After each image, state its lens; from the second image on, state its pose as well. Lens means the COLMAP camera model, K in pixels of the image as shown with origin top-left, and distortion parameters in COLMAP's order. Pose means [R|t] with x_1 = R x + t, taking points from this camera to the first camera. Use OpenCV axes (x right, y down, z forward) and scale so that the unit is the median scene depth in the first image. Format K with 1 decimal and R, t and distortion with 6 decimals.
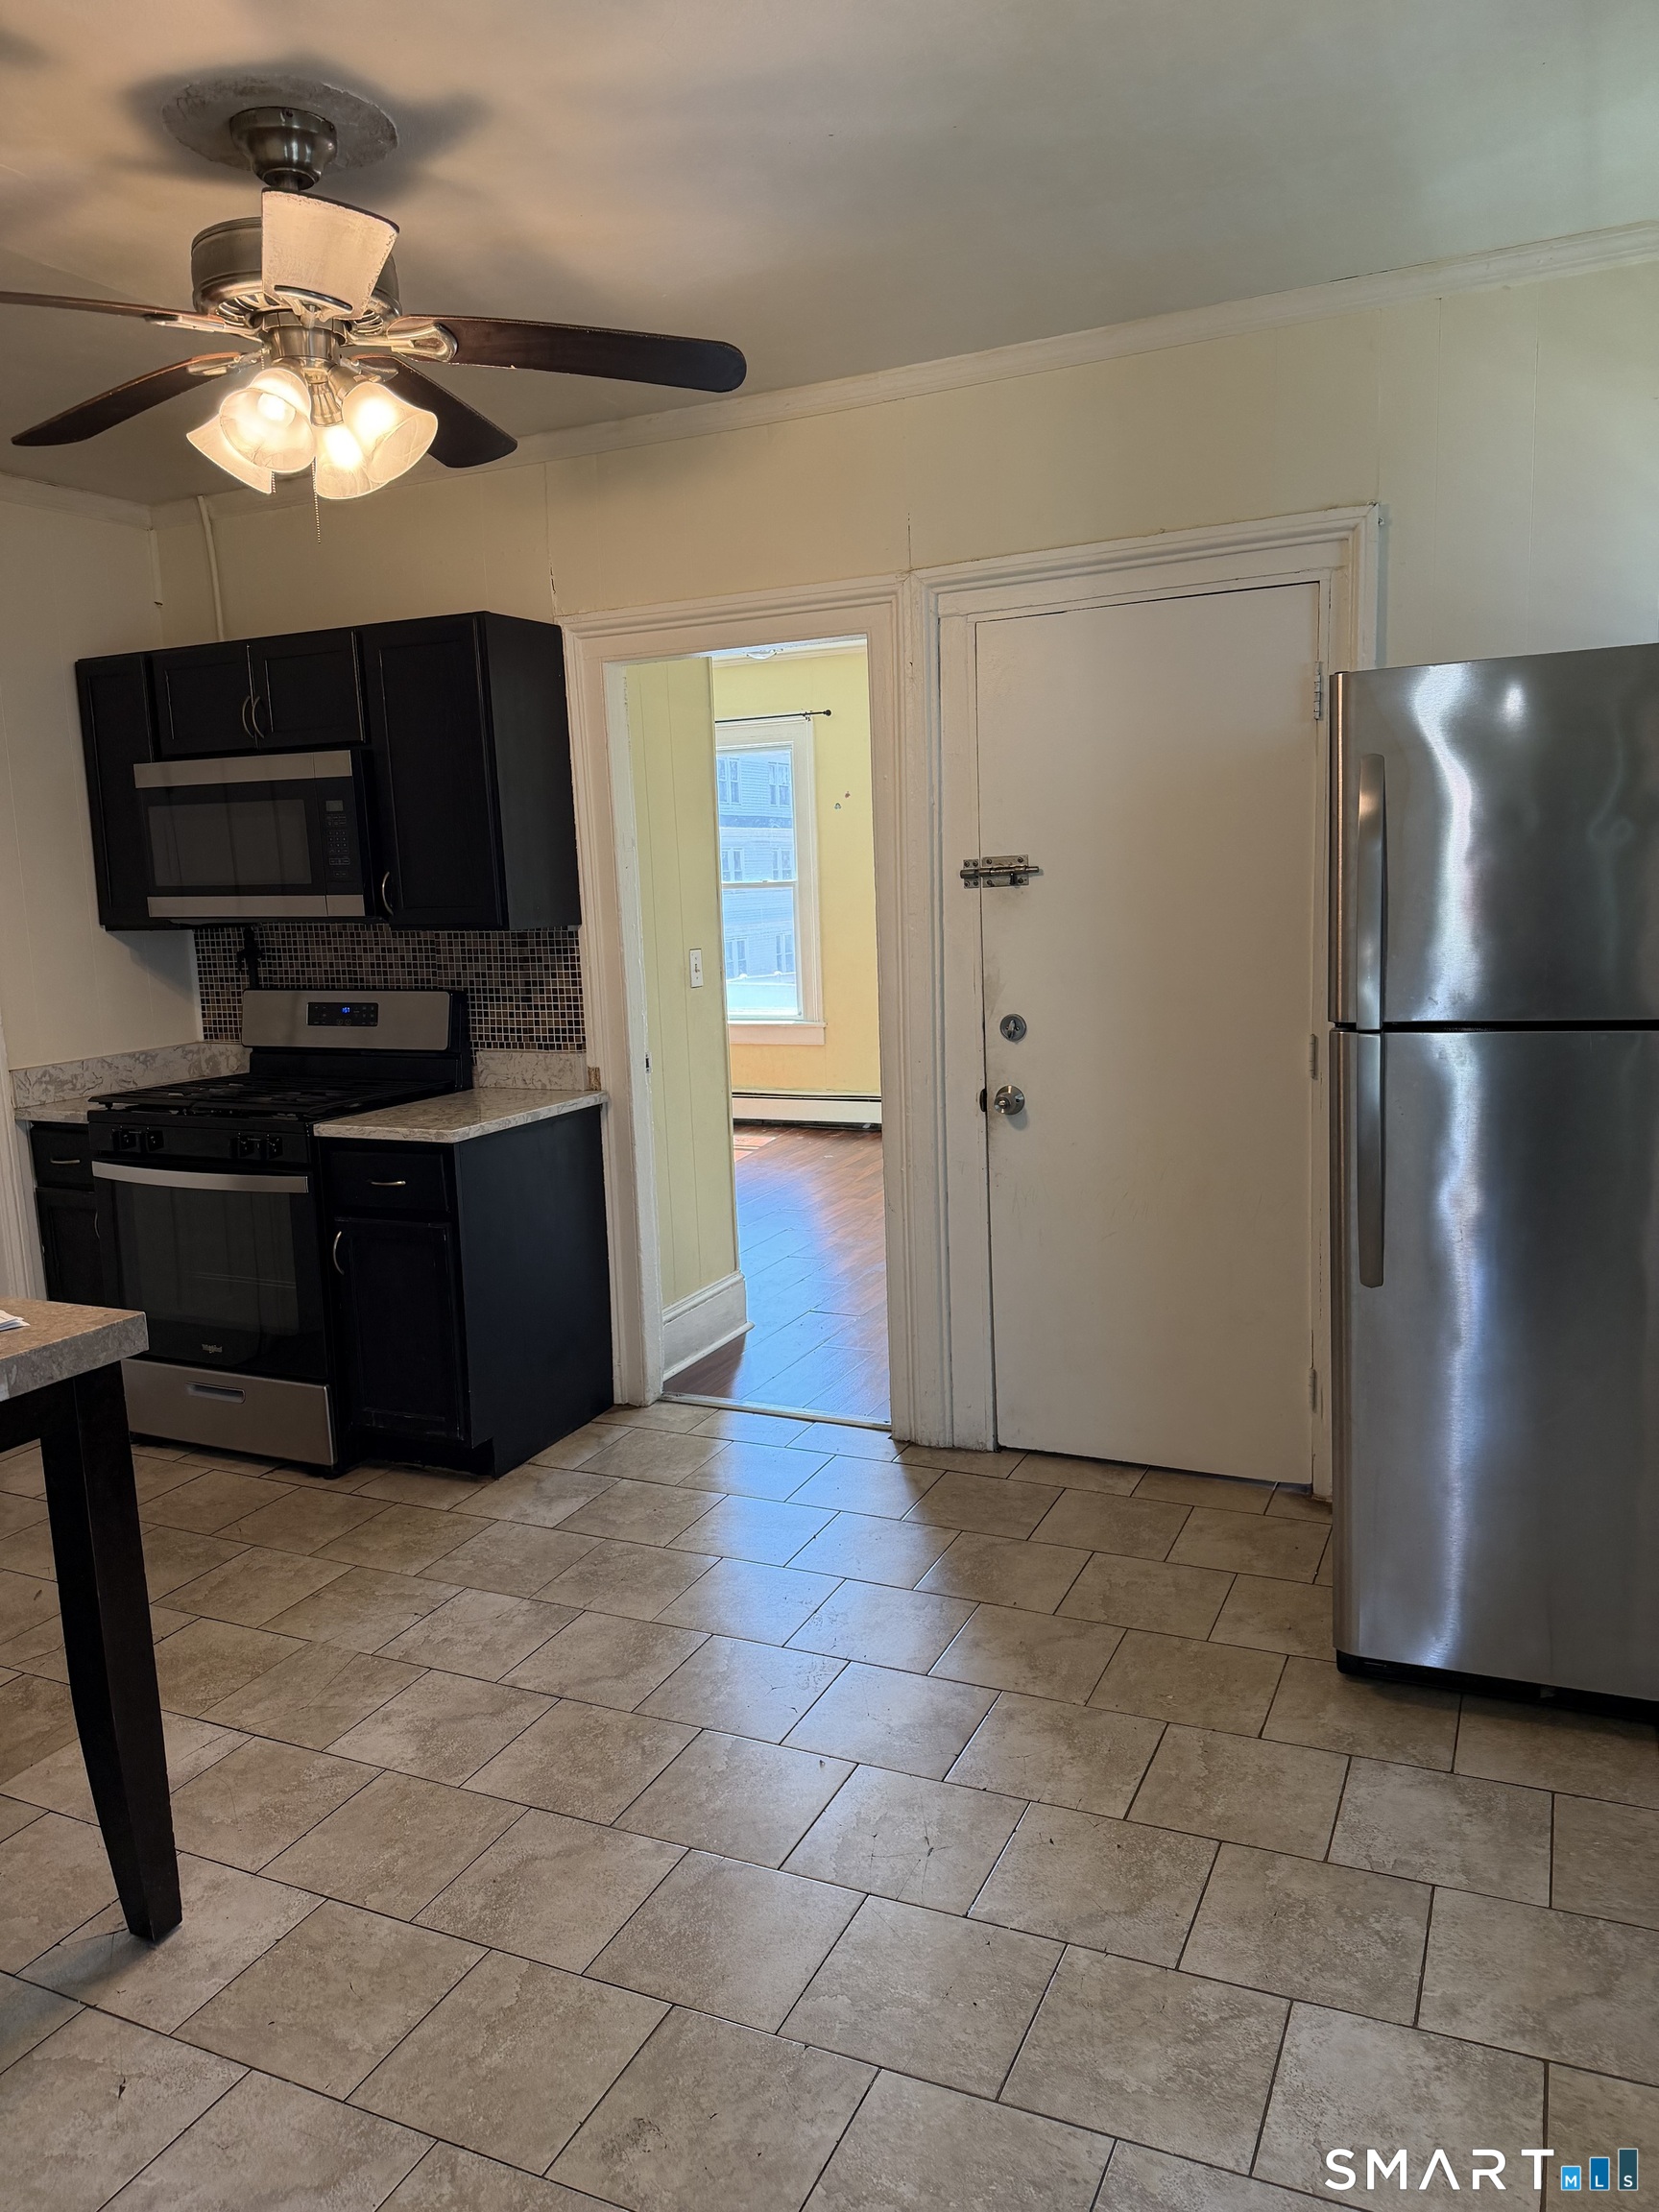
lens RADIAL K [[1518.7, 0, 828.5], [0, 1518.7, 1120.7], [0, 0, 1]] dist [-0.010697, -0.003677]
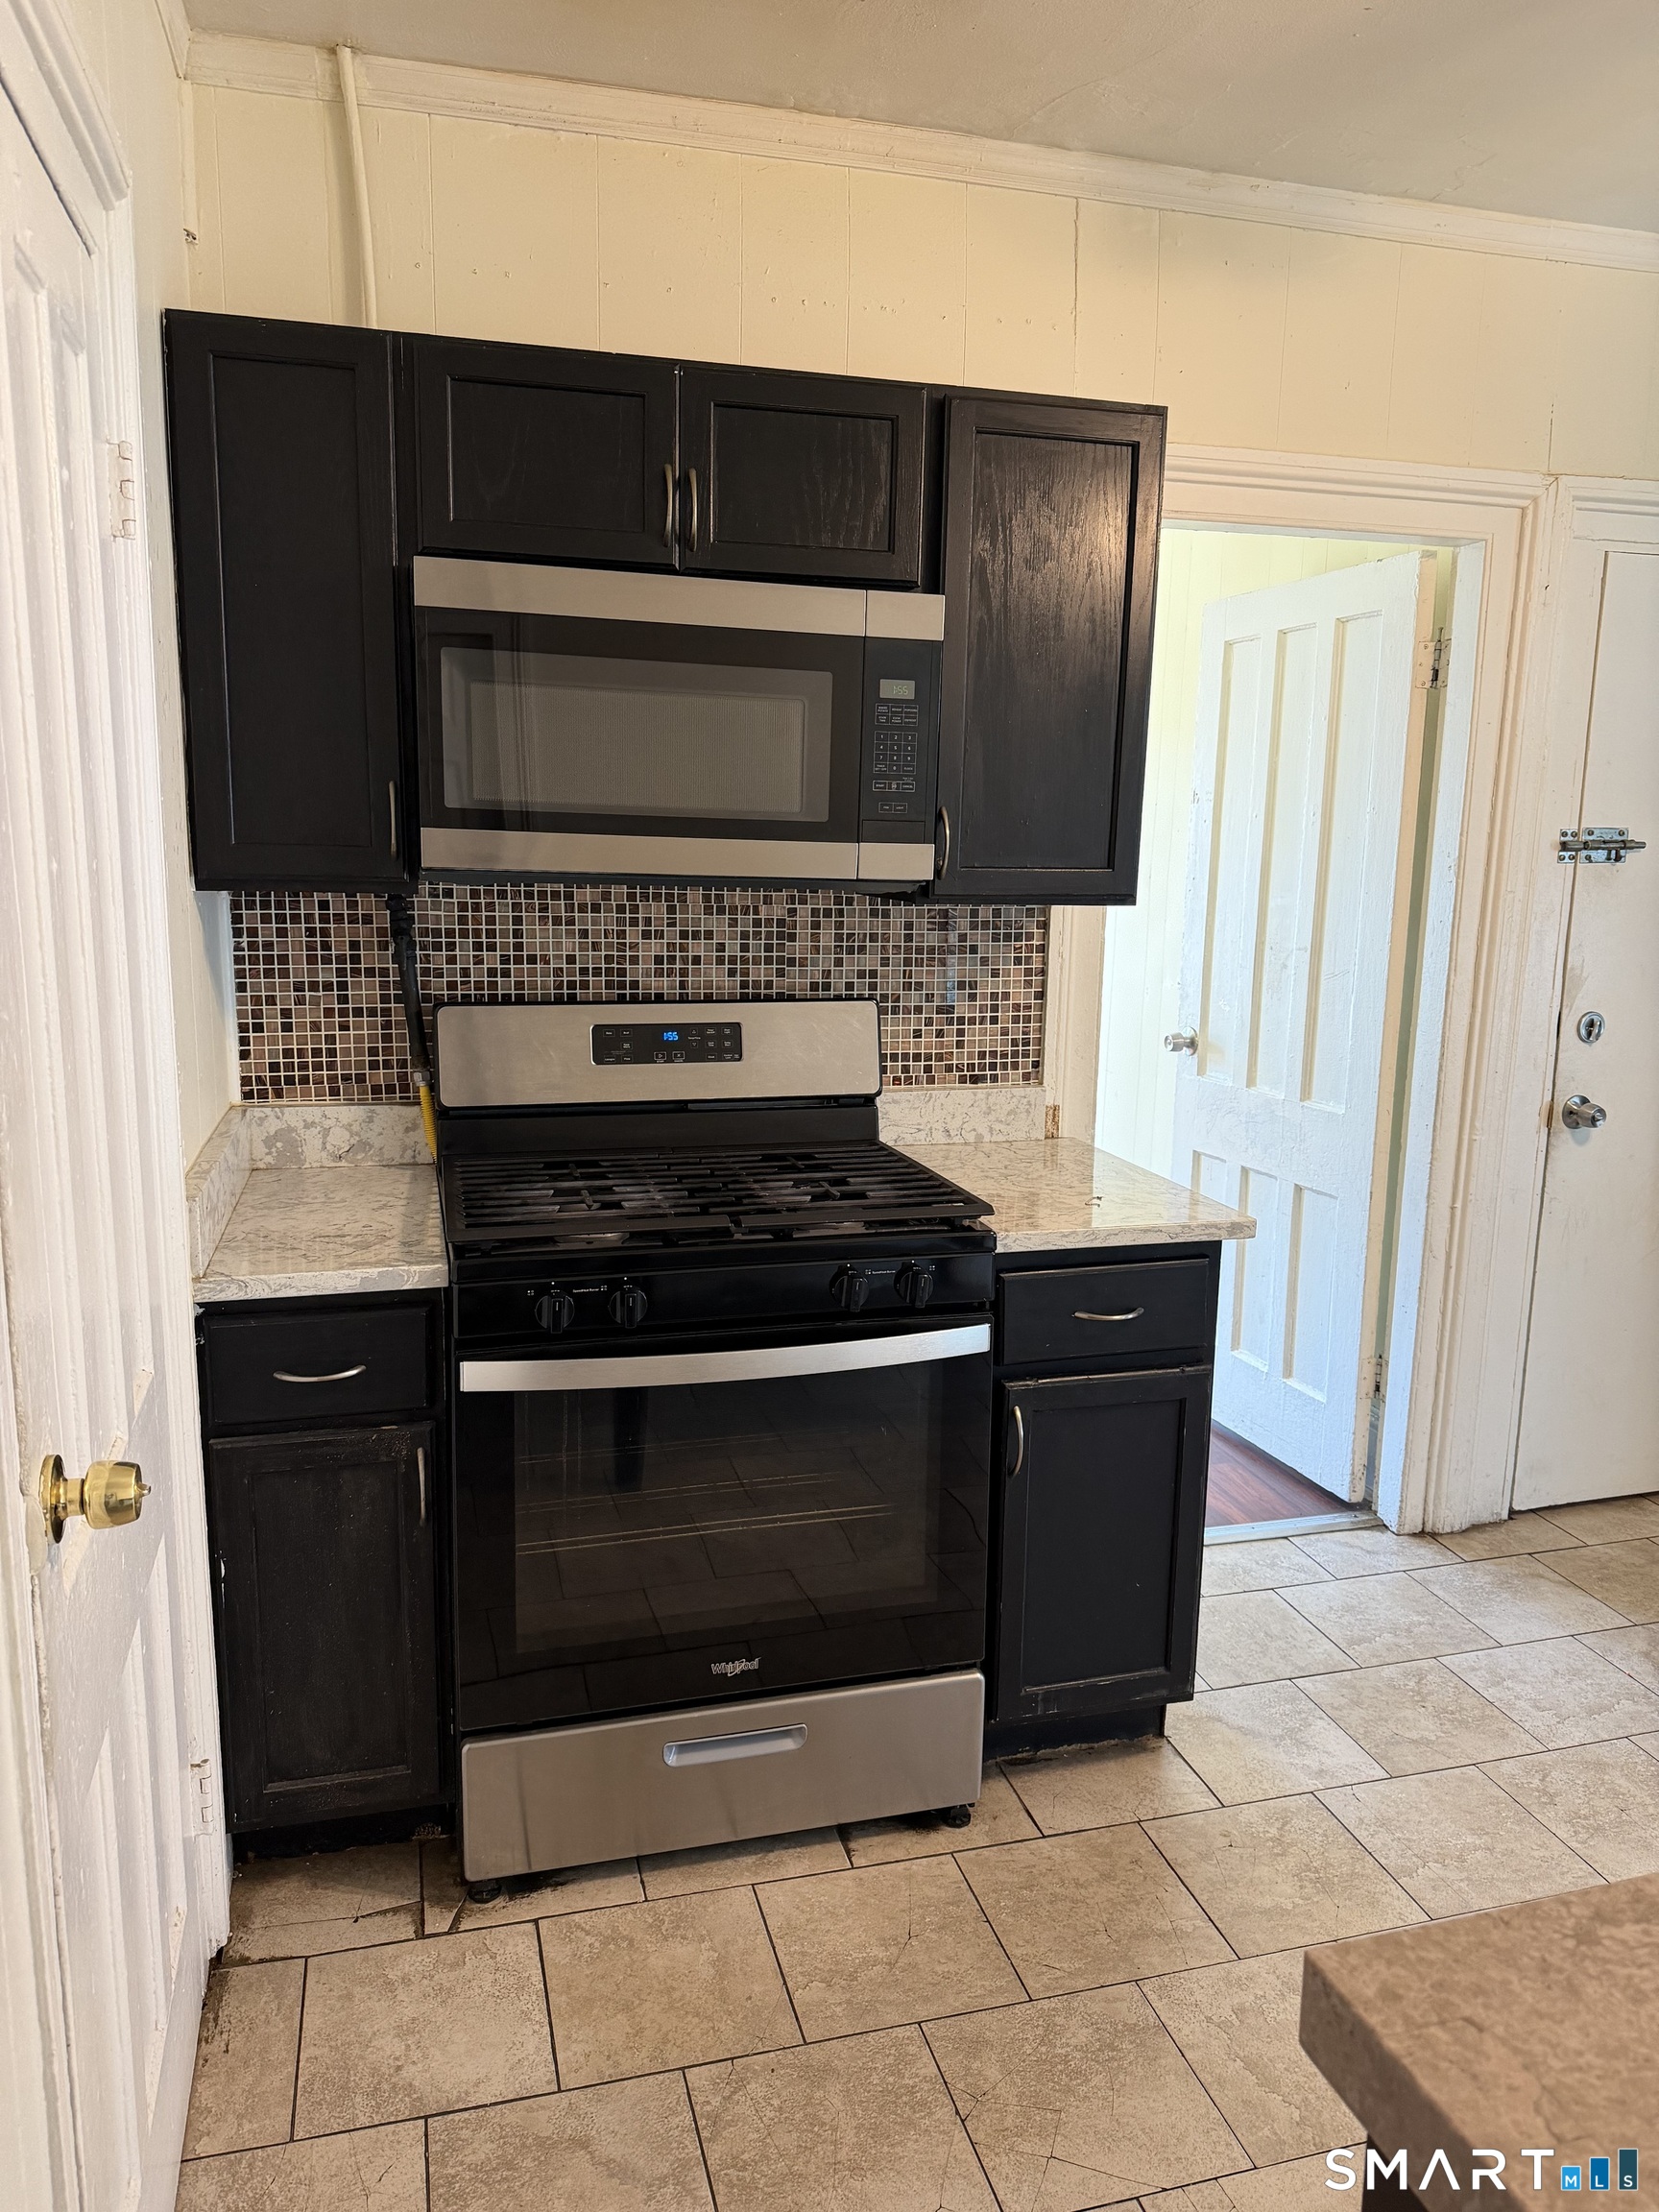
lens RADIAL K [[1588.5, 0, 829.5], [0, 1588.5, 1106.0], [0, 0, 1]] dist [0.027541, -0.001398]
pose [[0.765717, -0.066664, 0.639713, -0.687018], [0.067780, 0.997439, 0.022812, -0.057239], [-0.639596, 0.025892, 0.768275, 0.499278]]
